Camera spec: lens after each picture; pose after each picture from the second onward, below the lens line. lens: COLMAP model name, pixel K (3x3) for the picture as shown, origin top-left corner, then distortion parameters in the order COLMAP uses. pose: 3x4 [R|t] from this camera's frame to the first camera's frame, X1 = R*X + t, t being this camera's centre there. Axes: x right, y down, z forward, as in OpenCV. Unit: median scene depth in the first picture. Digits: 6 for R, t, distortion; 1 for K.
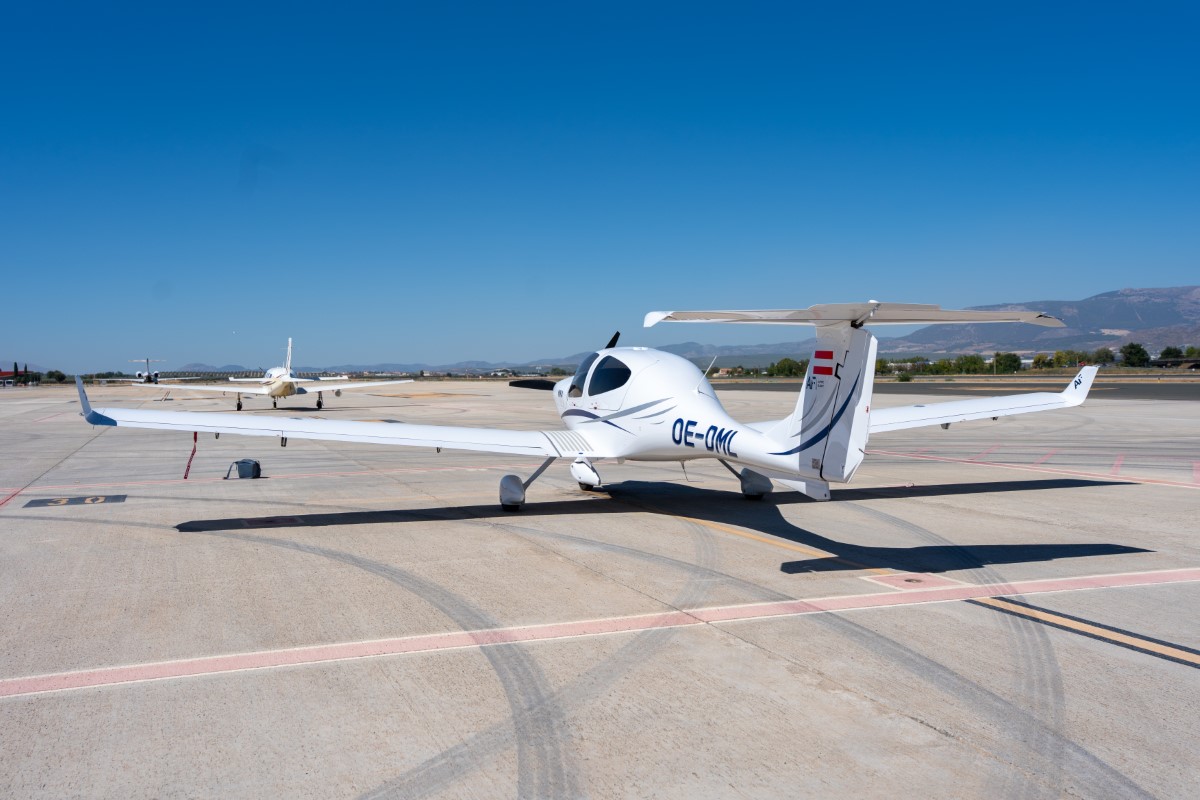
lens RADIAL K [[1147.0, 0, 600.0], [0, 1147.0, 400.0], [0, 0, 1]] dist [0.059204, 0.001702]
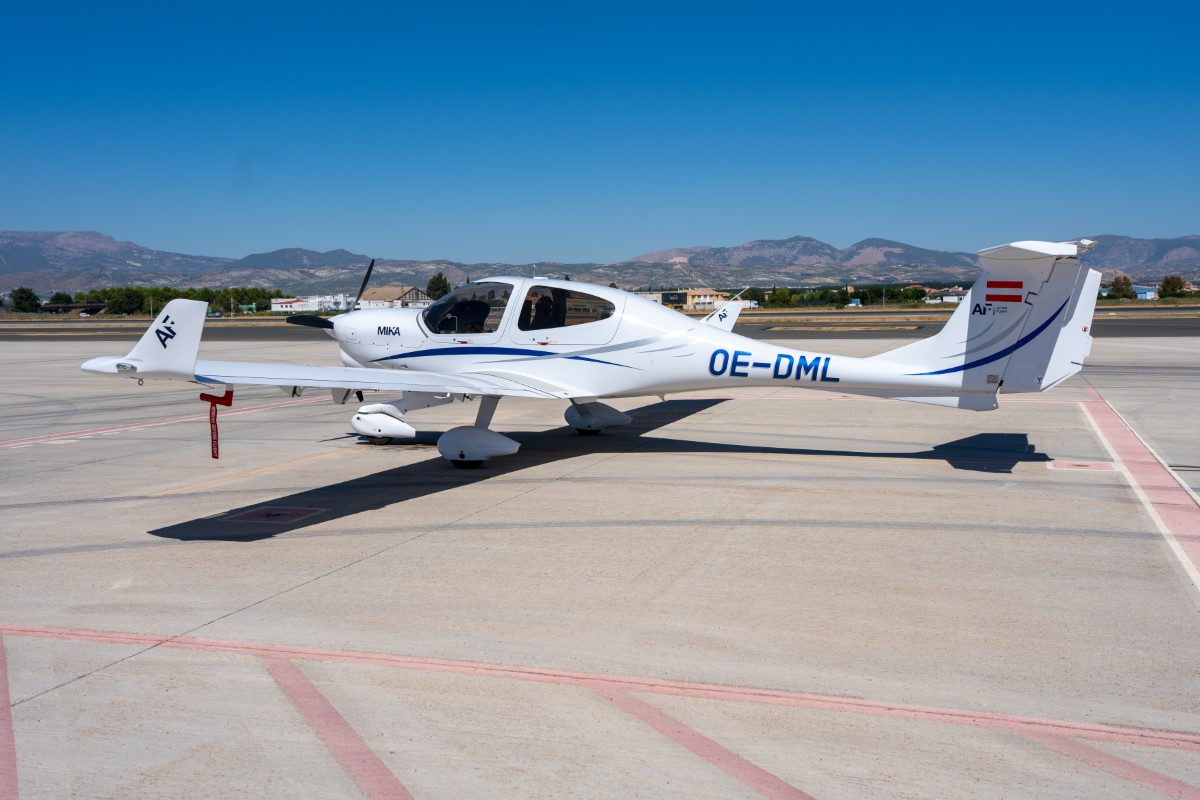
lens RADIAL K [[1173.0, 0, 603.8], [0, 1173.0, 388.1], [0, 0, 1]] dist [0.061843, 0.006762]
pose [[0.629618, -0.049891, 0.775301, -0.815559], [0.022843, 0.998693, 0.045716, 0.001032], [-0.776569, -0.011073, 0.629935, 0.461355]]
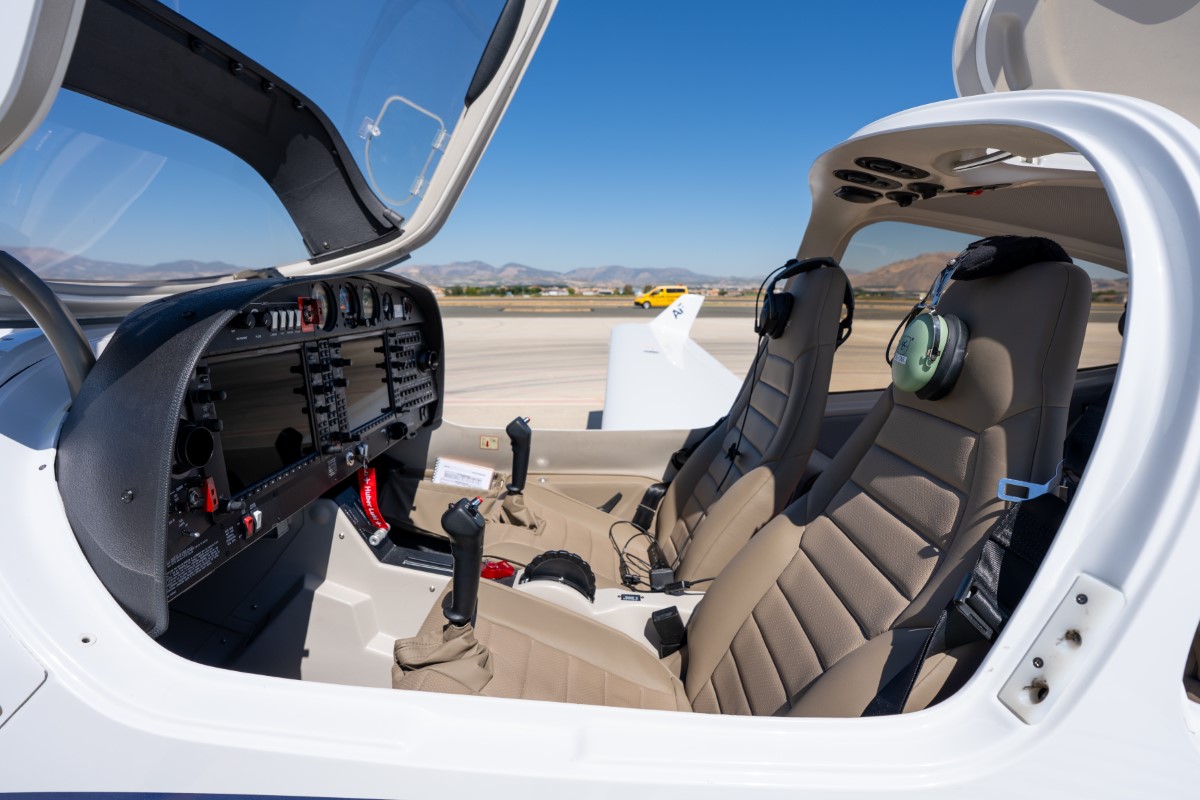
lens RADIAL K [[572.0, 0, 600.0], [0, 572.0, 400.0], [0, 0, 1]] dist [-0.103124, 0.046067]
pose [[0.300816, -0.159950, 0.940173, -0.044986], [0.012522, 0.986412, 0.163810, -0.028941], [-0.953600, -0.037504, 0.298731, 1.248541]]
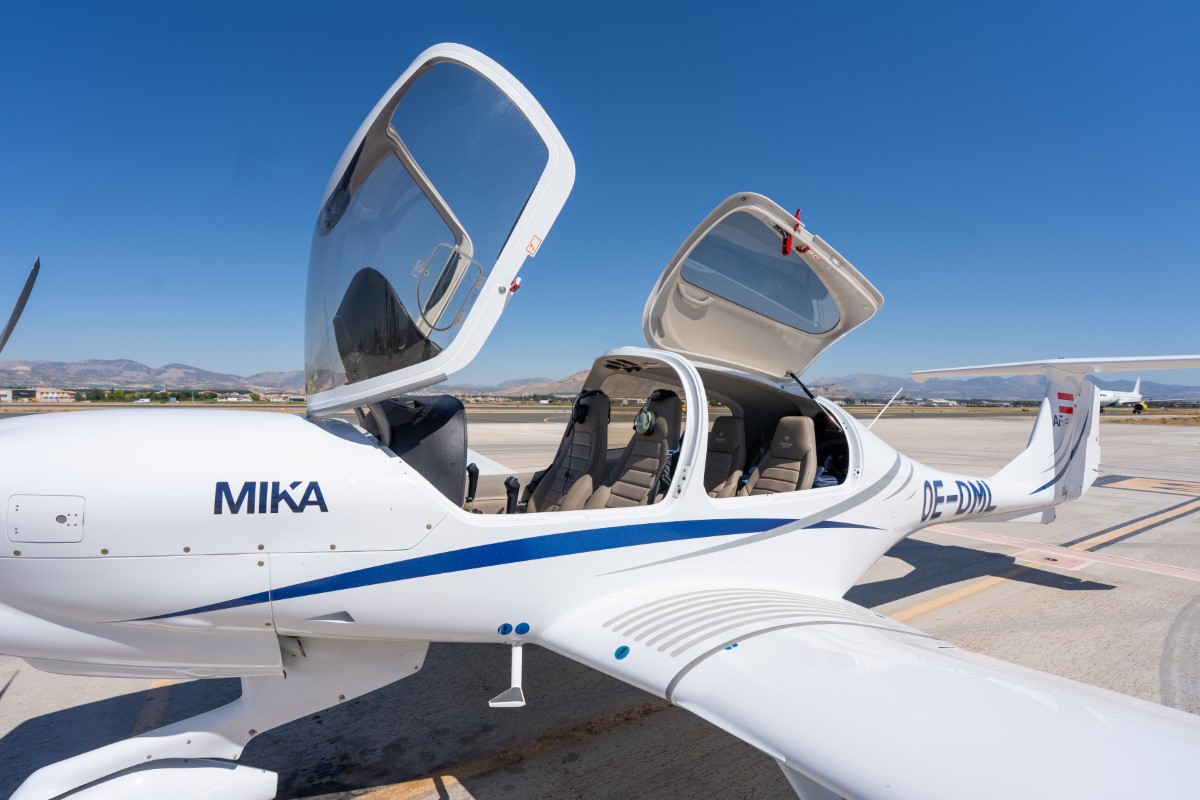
lens RADIAL K [[564.7, 0, 600.0], [0, 564.7, 400.0], [0, 0, 1]] dist [-0.076254, 0.028800]
pose [[-0.205115, 0.017179, 0.978587, -0.207466], [0.015823, 0.999773, -0.014235, -0.029309], [-0.978610, 0.012564, -0.205340, 1.301829]]
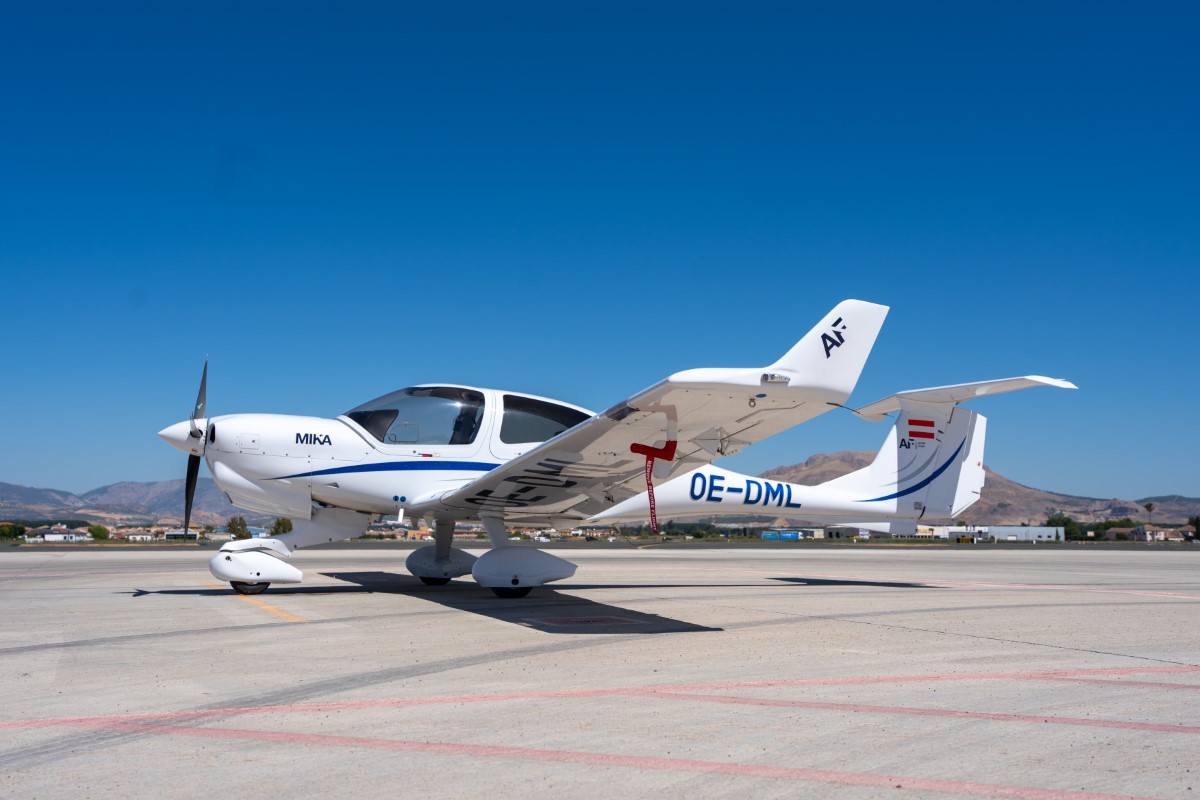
lens RADIAL K [[1224.1, 0, 593.1], [0, 1224.1, 395.4], [0, 0, 1]] dist [0.062215, -0.000349]
pose [[-0.027492, 0.131181, 0.990977, -0.995231], [0.021330, 0.991203, -0.130619, 0.087677], [-0.999394, 0.017547, -0.030049, 1.169587]]
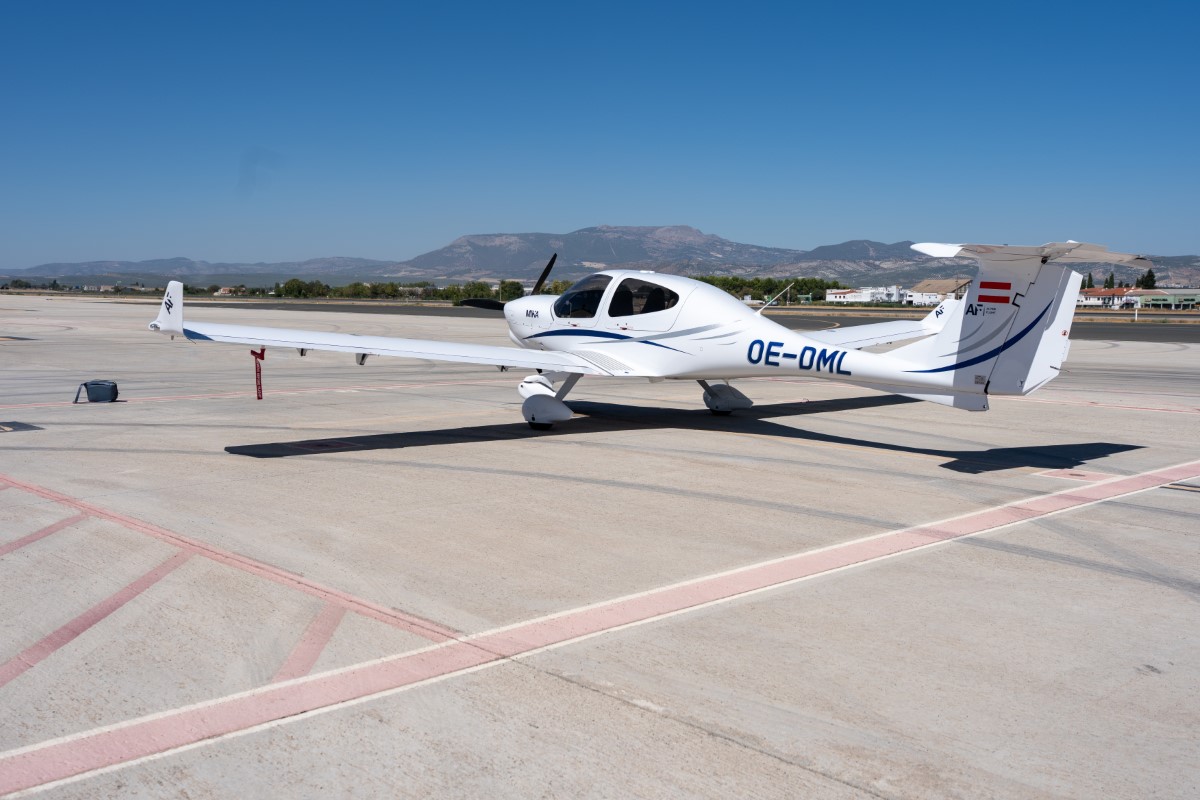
lens RADIAL K [[1147.0, 0, 600.0], [0, 1147.0, 400.0], [0, 0, 1]] dist [0.059204, 0.001702]
pose [[0.913395, -0.010715, 0.406933, -0.528398], [-0.016579, 0.997845, 0.063486, 0.006897], [-0.406737, -0.064734, 0.911249, 0.078440]]
